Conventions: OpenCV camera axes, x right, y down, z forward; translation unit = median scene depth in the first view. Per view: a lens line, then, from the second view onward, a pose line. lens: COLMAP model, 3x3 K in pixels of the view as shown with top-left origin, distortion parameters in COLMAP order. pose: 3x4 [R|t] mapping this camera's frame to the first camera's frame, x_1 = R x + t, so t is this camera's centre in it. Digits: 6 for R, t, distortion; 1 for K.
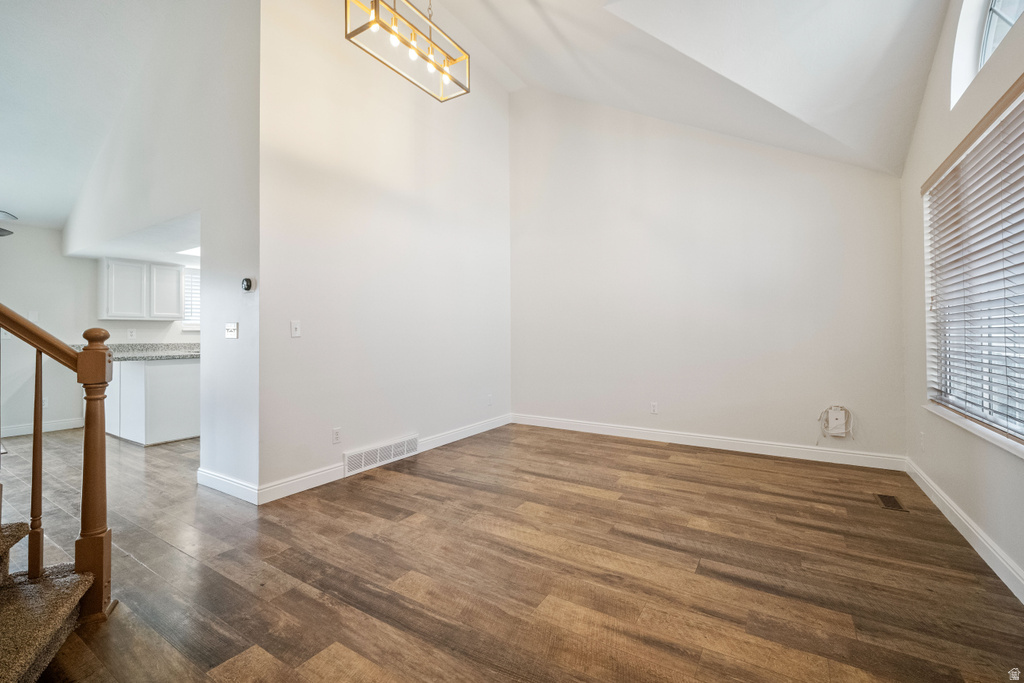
lens RADIAL K [[430.4, 0, 511.8], [0, 430.4, 336.0], [0, 0, 1]] dist [0.015596, -0.000730]
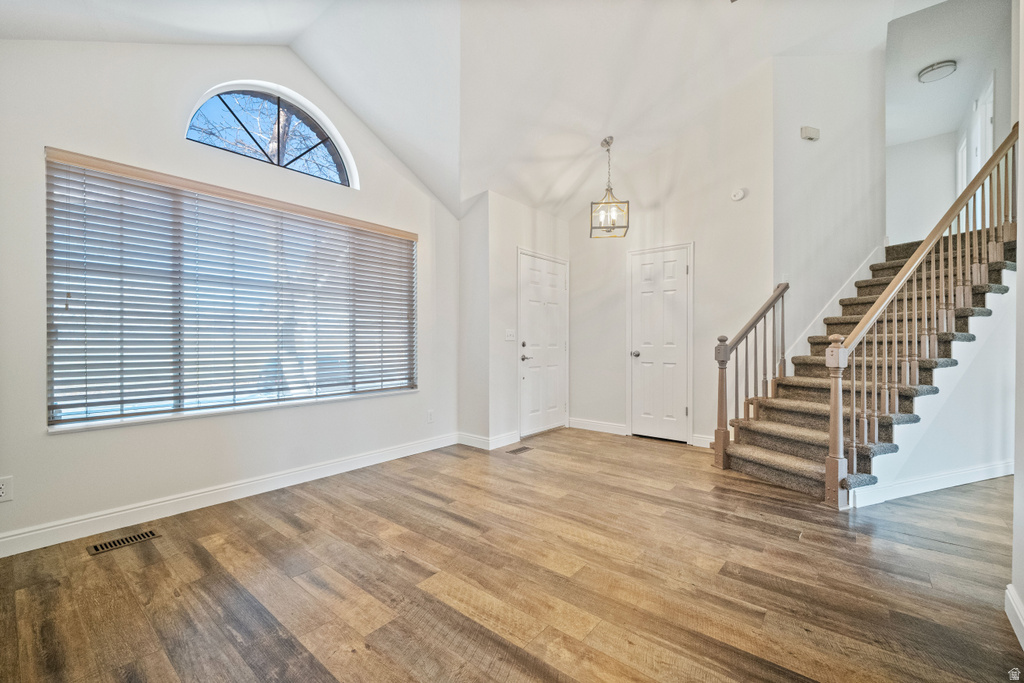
lens RADIAL K [[430.4, 0, 511.8], [0, 430.4, 336.0], [0, 0, 1]] dist [0.015596, -0.000730]
pose [[-0.992136, 0.002472, 0.125141, 0.047903], [0.001329, 0.999957, -0.009216, 0.001915], [-0.125158, -0.008977, -0.992096, 2.147758]]
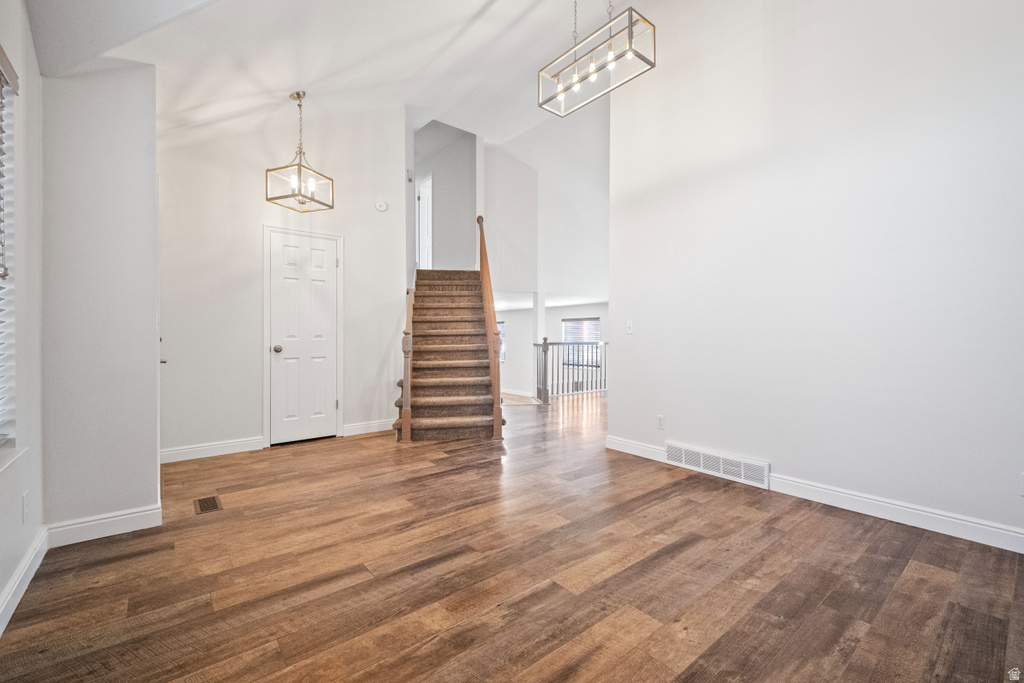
lens RADIAL K [[428.1, 0, 517.6], [0, 428.1, 331.3], [0, 0, 1]] dist [0.017086, -0.000463]
pose [[-0.308108, -0.008609, -0.951312, 1.128547], [-0.003933, 0.999962, -0.007776, 0.007922], [0.951343, 0.001345, -0.308130, 1.464352]]
